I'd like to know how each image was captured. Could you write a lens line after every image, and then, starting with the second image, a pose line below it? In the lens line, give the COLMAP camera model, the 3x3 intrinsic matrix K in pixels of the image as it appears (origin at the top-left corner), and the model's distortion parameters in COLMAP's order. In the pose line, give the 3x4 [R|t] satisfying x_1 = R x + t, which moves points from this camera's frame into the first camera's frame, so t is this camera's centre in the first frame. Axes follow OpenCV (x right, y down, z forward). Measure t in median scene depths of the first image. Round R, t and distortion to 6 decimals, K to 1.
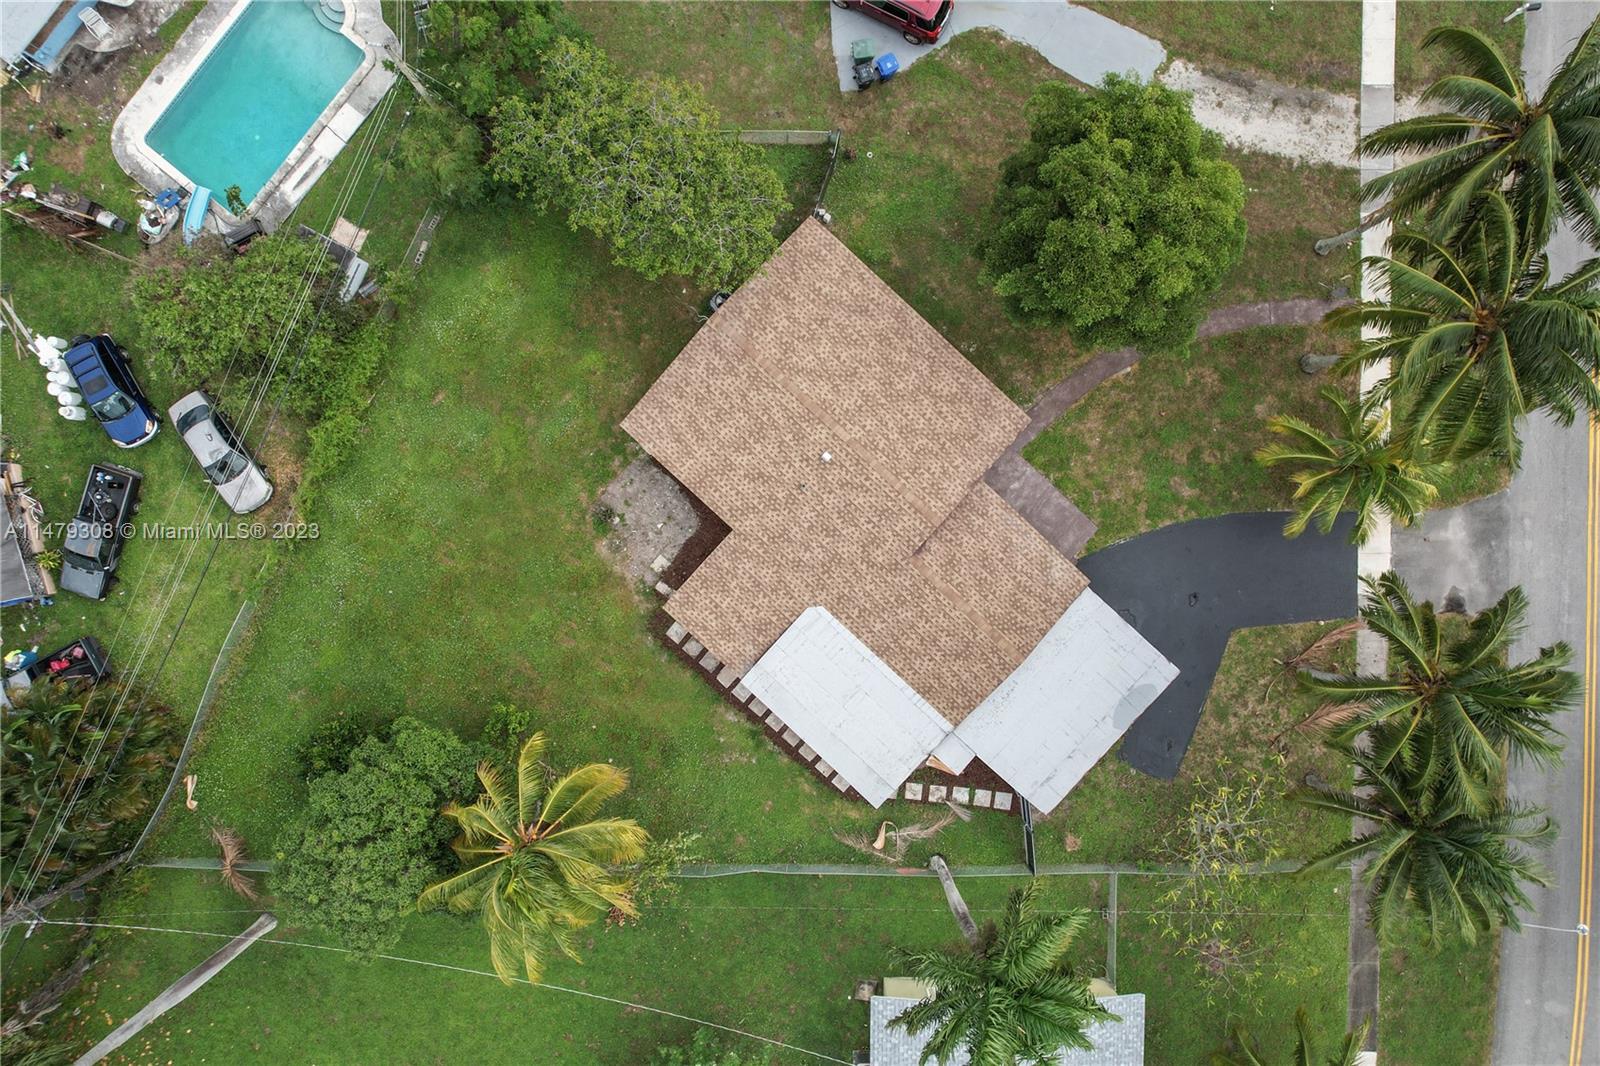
lens RADIAL K [[1062.8, 0, 765.7], [0, 1062.8, 533.0], [0, 0, 1]] dist [-0.053234, 0.001927]
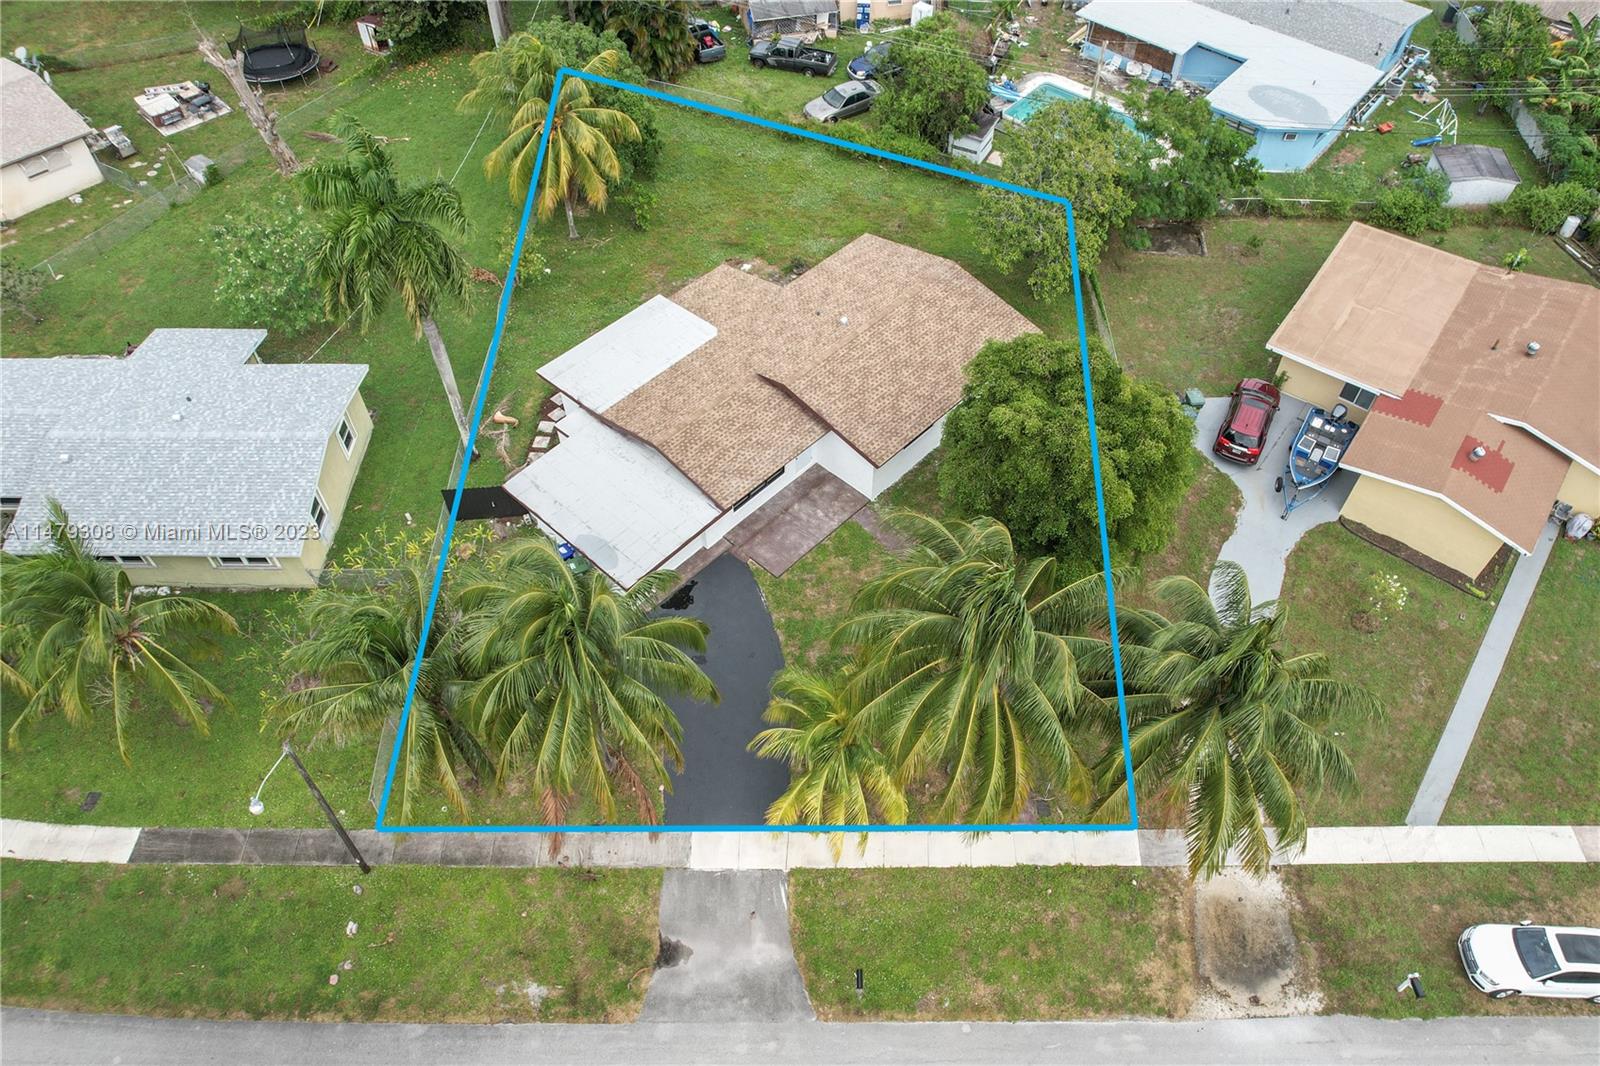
lens RADIAL K [[1054.5, 0, 853.5], [0, 1054.5, 536.3], [0, 0, 1]] dist [-0.065549, 0.052463]
pose [[0.015622, 0.814464, -0.580004, 0.884344], [-0.998712, -0.015291, -0.048372, -0.028355], [-0.048266, 0.580013, 0.813176, 0.165192]]
